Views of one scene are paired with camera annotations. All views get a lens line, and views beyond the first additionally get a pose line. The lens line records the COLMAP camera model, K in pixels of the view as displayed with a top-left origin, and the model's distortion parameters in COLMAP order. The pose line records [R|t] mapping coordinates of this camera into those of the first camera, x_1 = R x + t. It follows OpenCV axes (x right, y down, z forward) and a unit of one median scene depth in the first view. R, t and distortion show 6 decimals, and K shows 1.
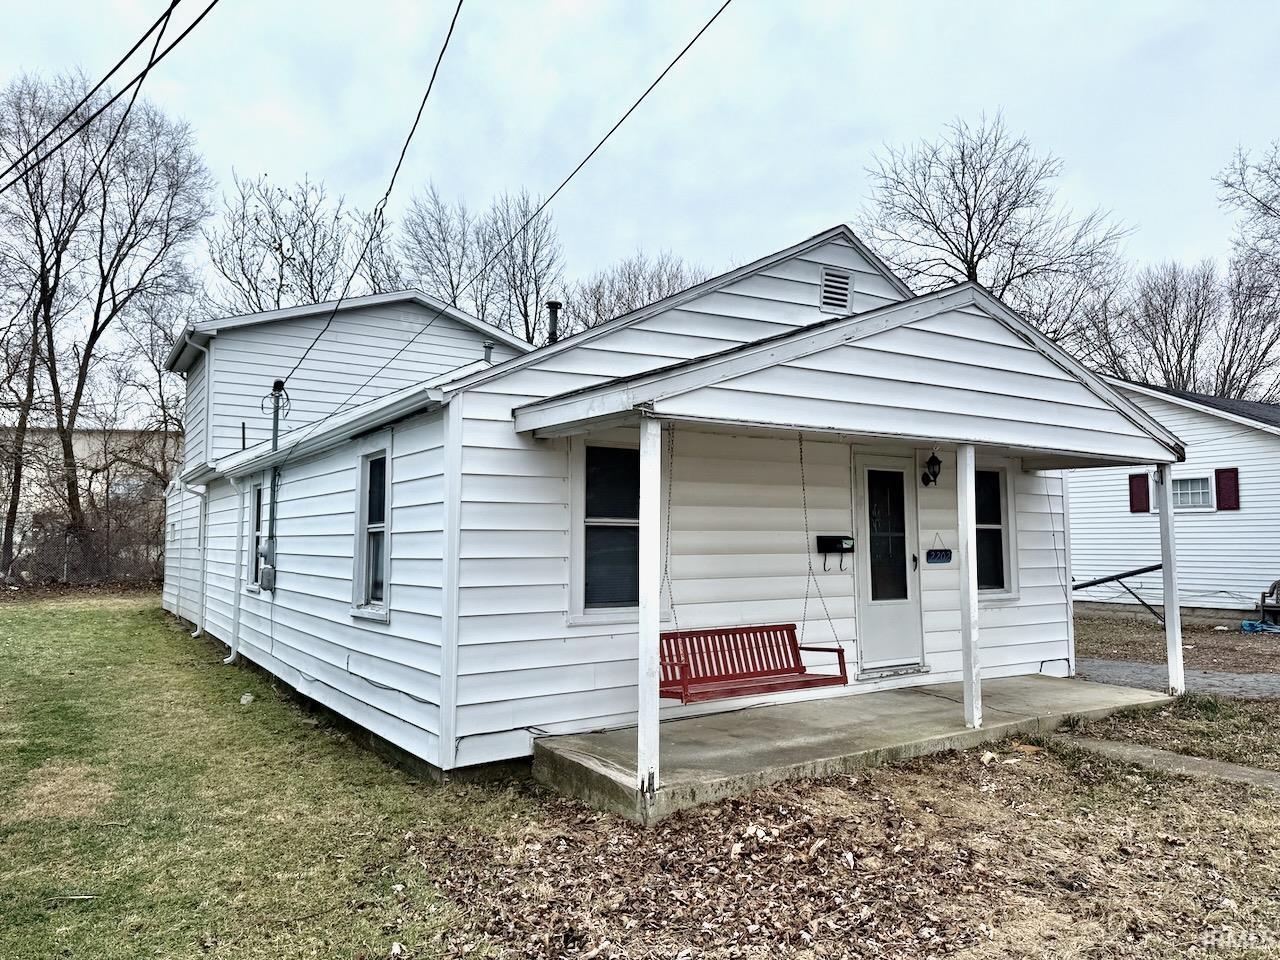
lens RADIAL K [[903.5, 0, 640.3], [0, 903.5, 475.6], [0, 0, 1]] dist [0.061111, -0.012331]
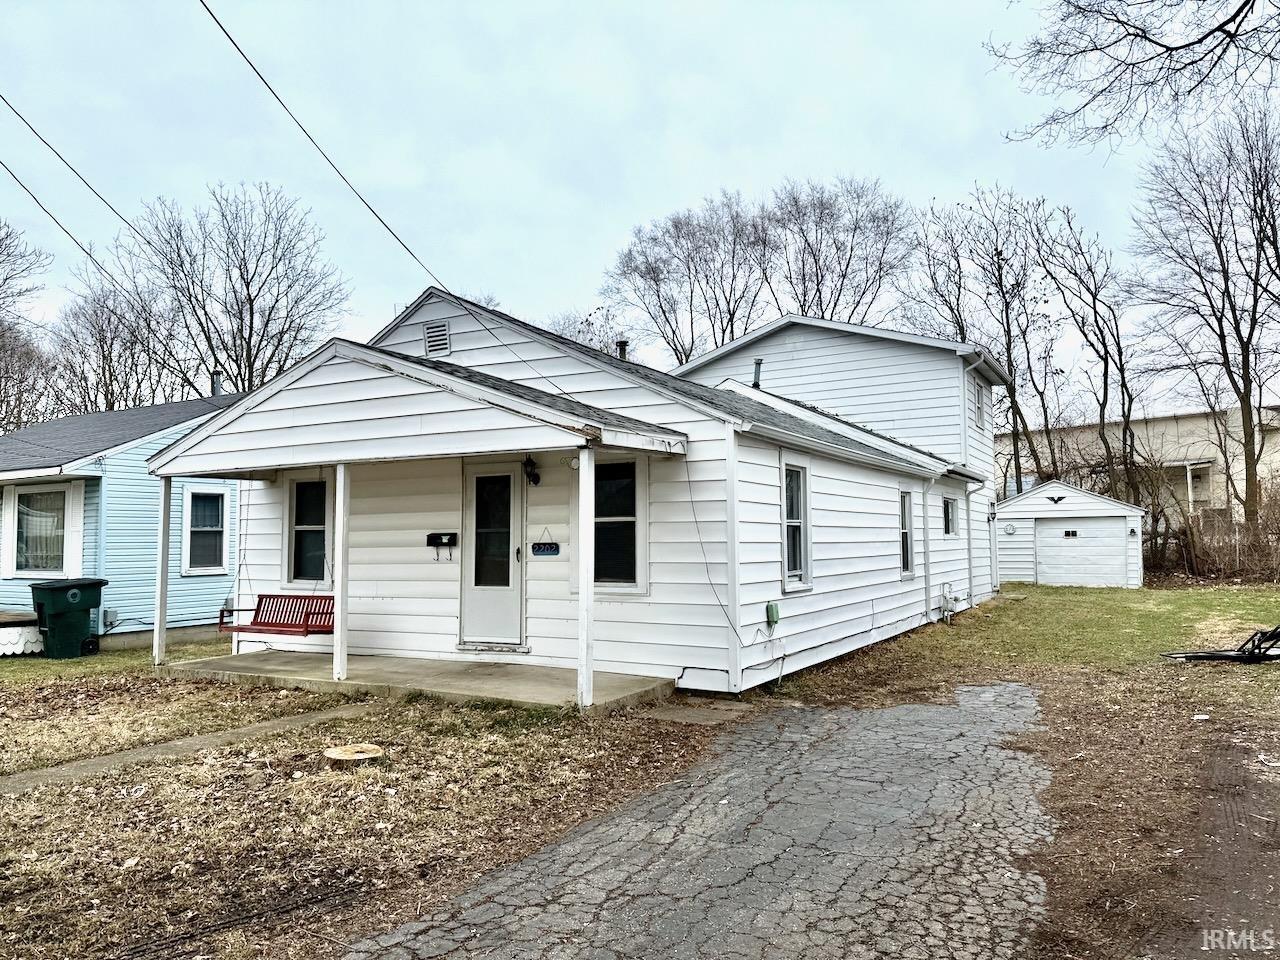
lens RADIAL K [[903.5, 0, 643.3], [0, 903.5, 478.4], [0, 0, 1]] dist [0.061111, -0.012331]
pose [[0.453813, -0.064856, -0.888734, 1.422433], [0.074084, 0.996641, -0.034901, 0.053941], [0.888012, -0.050003, 0.457093, 0.652123]]
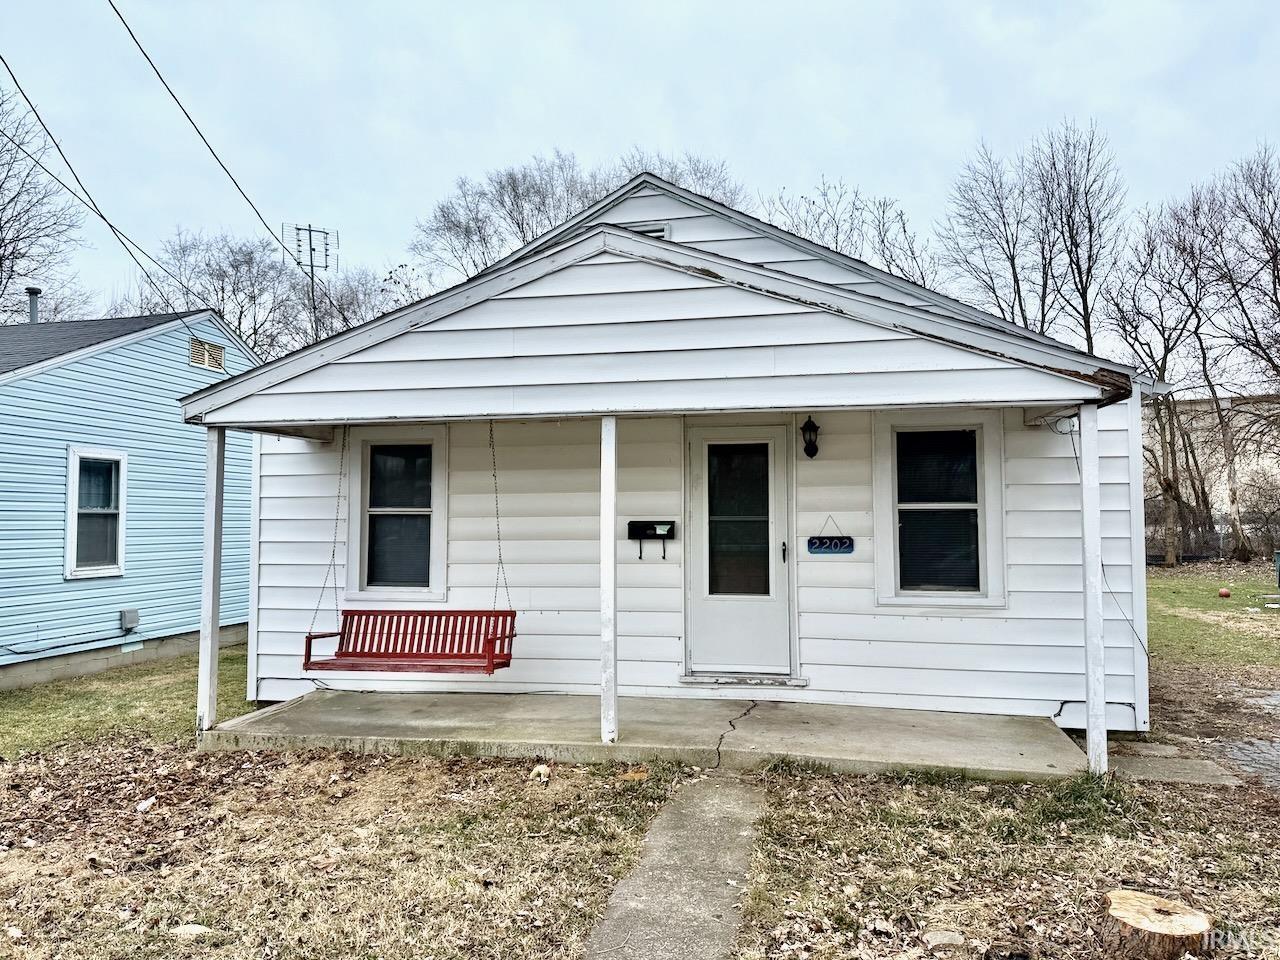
lens RADIAL K [[903.5, 0, 634.1], [0, 903.5, 490.4], [0, 0, 1]] dist [0.061111, -0.012331]
pose [[0.711756, -0.029404, -0.701811, 0.810162], [0.053326, 0.998502, 0.012247, 0.023130], [0.700399, -0.046142, 0.712258, 0.333484]]
